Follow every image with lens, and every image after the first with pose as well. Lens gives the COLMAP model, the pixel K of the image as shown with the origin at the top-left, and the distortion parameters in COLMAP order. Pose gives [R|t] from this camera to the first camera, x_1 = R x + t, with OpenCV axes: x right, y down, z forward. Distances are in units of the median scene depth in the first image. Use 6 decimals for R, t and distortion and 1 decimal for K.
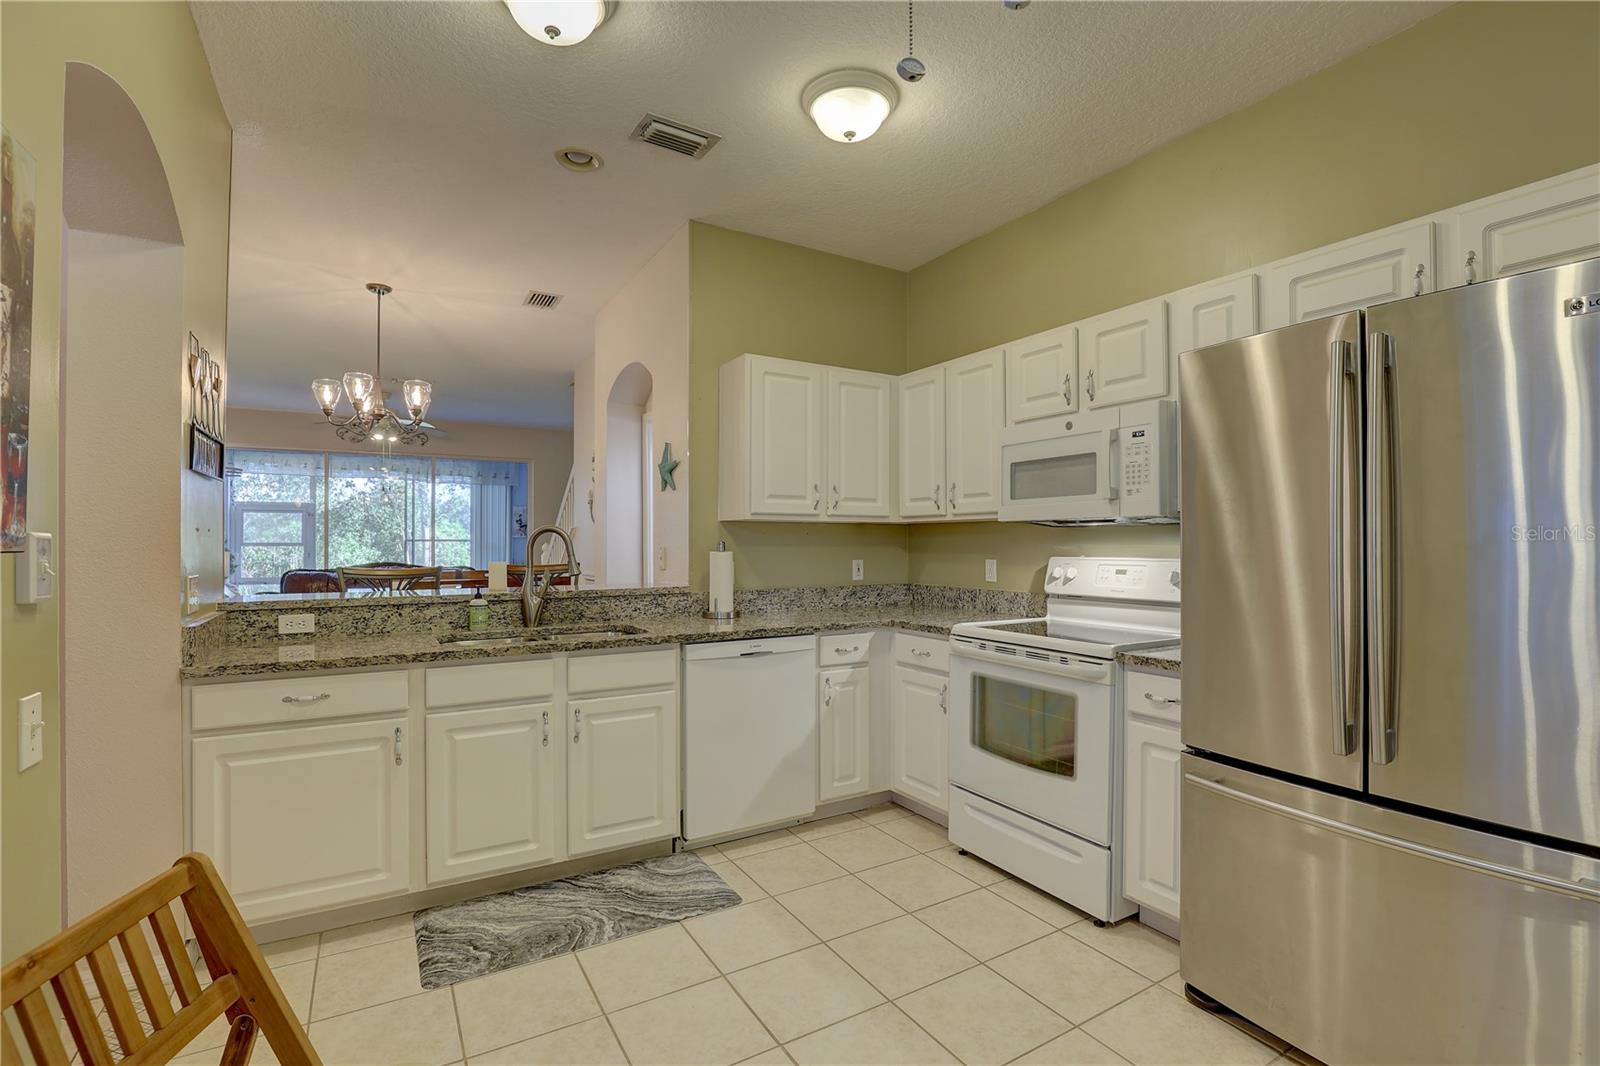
lens RADIAL K [[729.6, 0, 809.4], [0, 729.6, 537.8], [0, 0, 1]] dist [-0.037204, 0.007189]
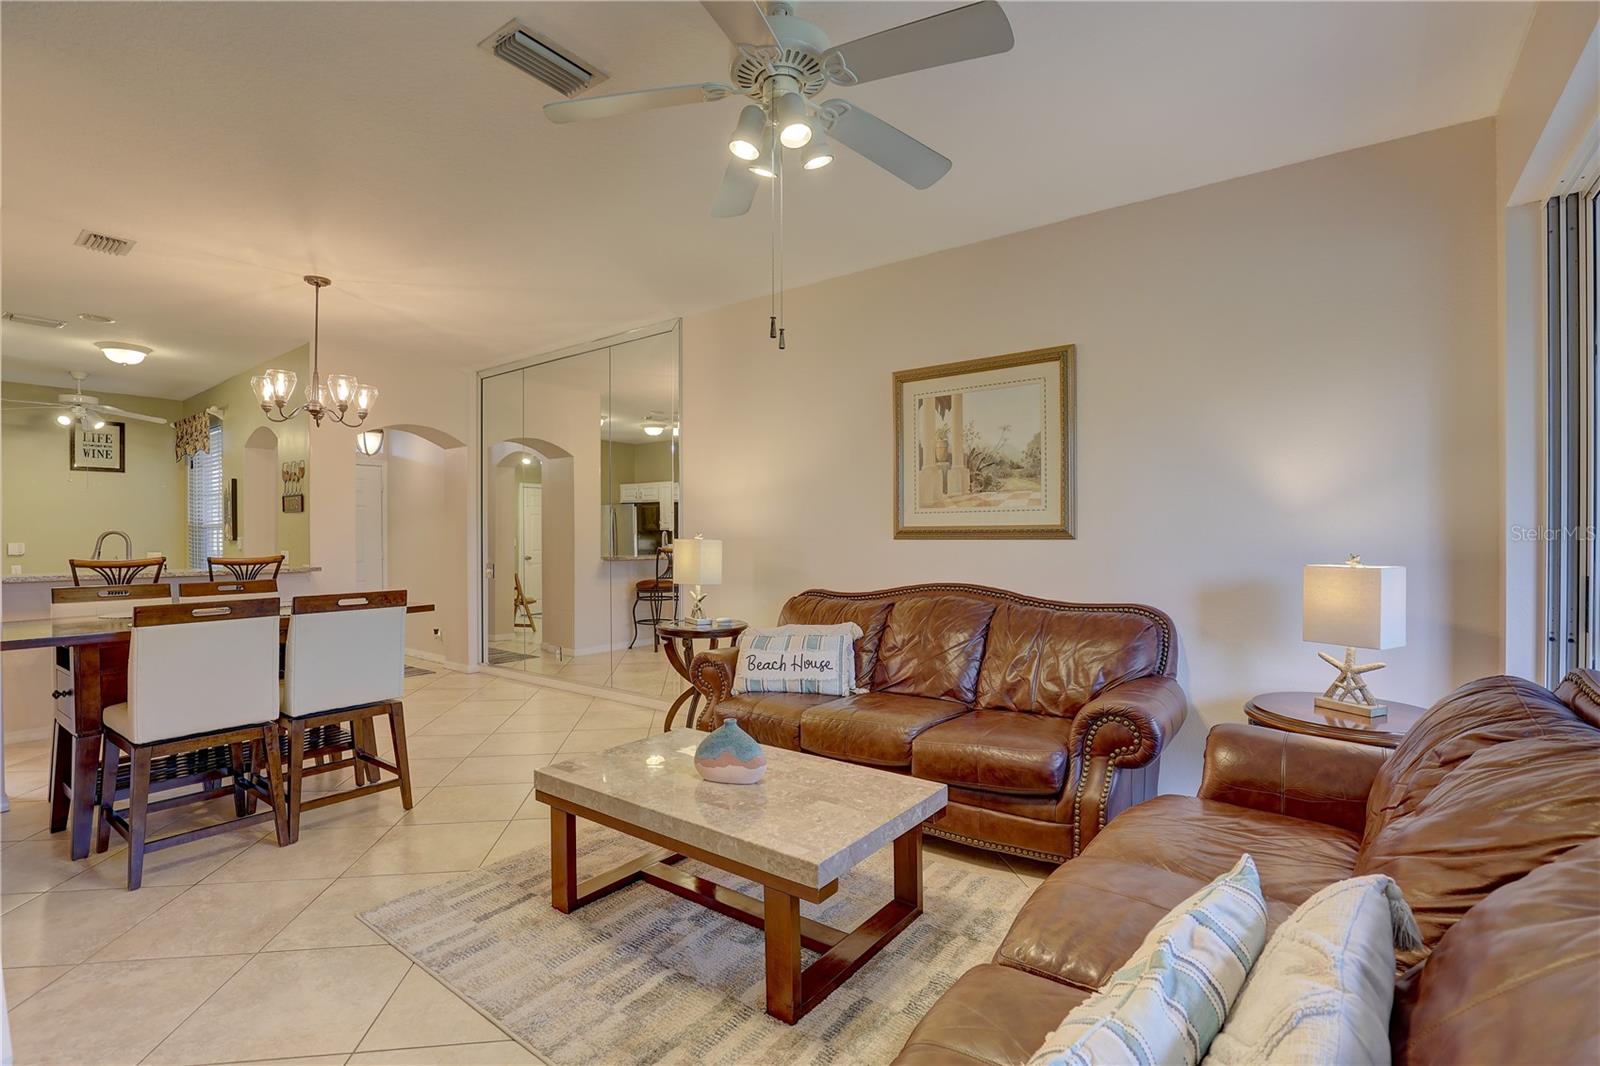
lens RADIAL K [[729.6, 0, 809.4], [0, 729.6, 537.8], [0, 0, 1]] dist [-0.037204, 0.007189]
pose [[-0.927058, 0.008852, -0.374813, -1.275336], [0.009498, 0.999955, 0.000125, 0.019215], [0.374797, -0.003444, -0.927100, 3.236419]]
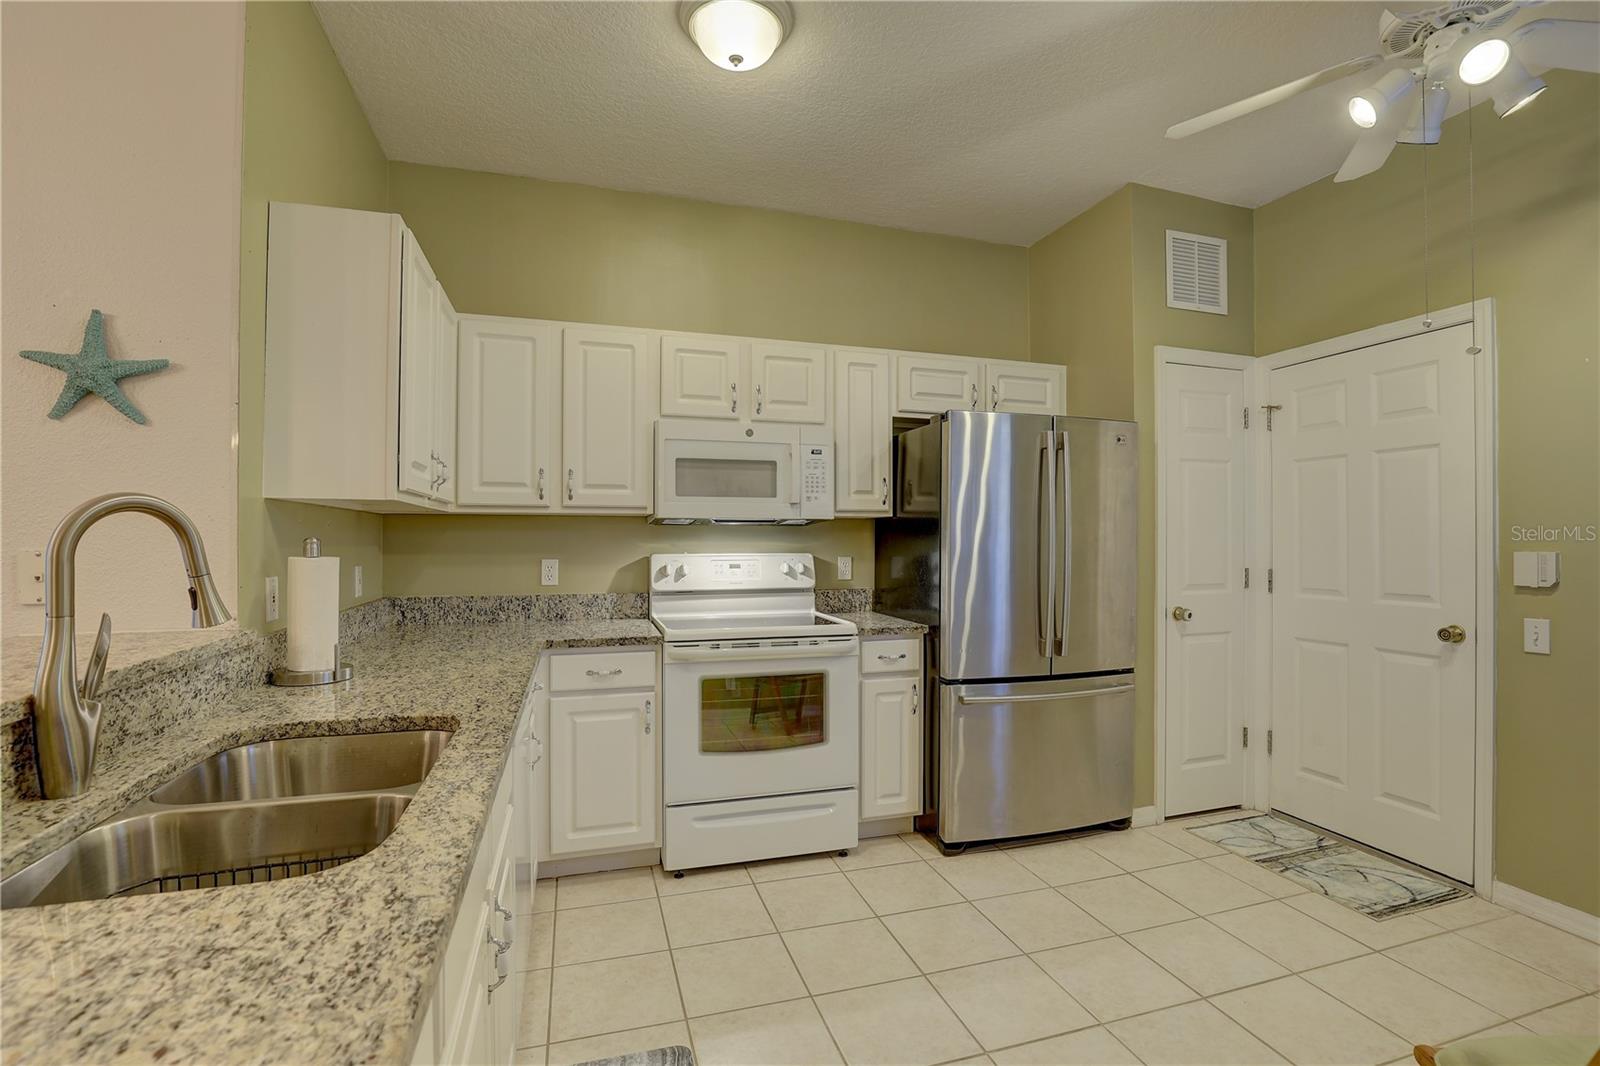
lens RADIAL K [[729.6, 0, 809.4], [0, 729.6, 537.8], [0, 0, 1]] dist [-0.037204, 0.007189]
pose [[0.234422, 0.002698, 0.972131, -0.649109], [-0.008123, 0.999967, -0.000816, 0.002822], [-0.972101, -0.007705, 0.234436, 0.624543]]
